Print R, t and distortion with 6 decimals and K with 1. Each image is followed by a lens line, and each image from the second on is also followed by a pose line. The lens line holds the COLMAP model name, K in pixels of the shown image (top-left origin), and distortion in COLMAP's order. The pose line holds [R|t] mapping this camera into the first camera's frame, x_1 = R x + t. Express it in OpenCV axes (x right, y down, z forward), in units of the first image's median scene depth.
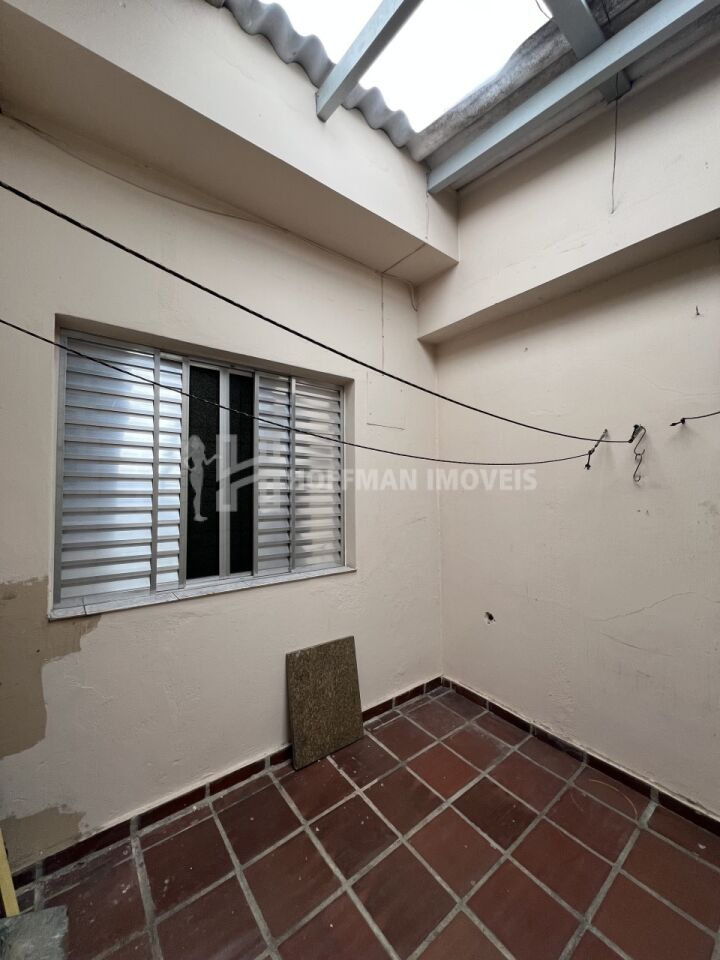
lens RADIAL K [[383.0, 0, 360.0], [0, 383.0, 480.0], [0, 0, 1]] dist [-0.001021, 0.000236]
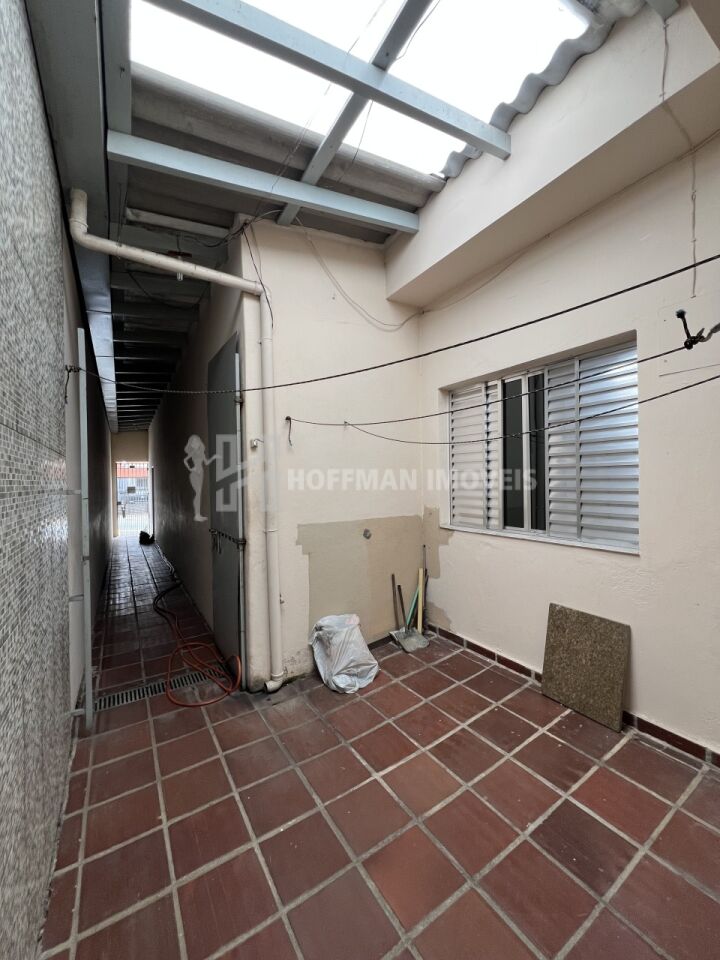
lens RADIAL K [[383.0, 0, 360.0], [0, 383.0, 480.0], [0, 0, 1]] dist [-0.001021, 0.000236]
pose [[-0.103017, 0.013896, -0.994582, 1.123626], [0.054433, 0.998483, 0.008312, 0.033136], [0.993189, -0.053282, -0.103618, 0.593830]]
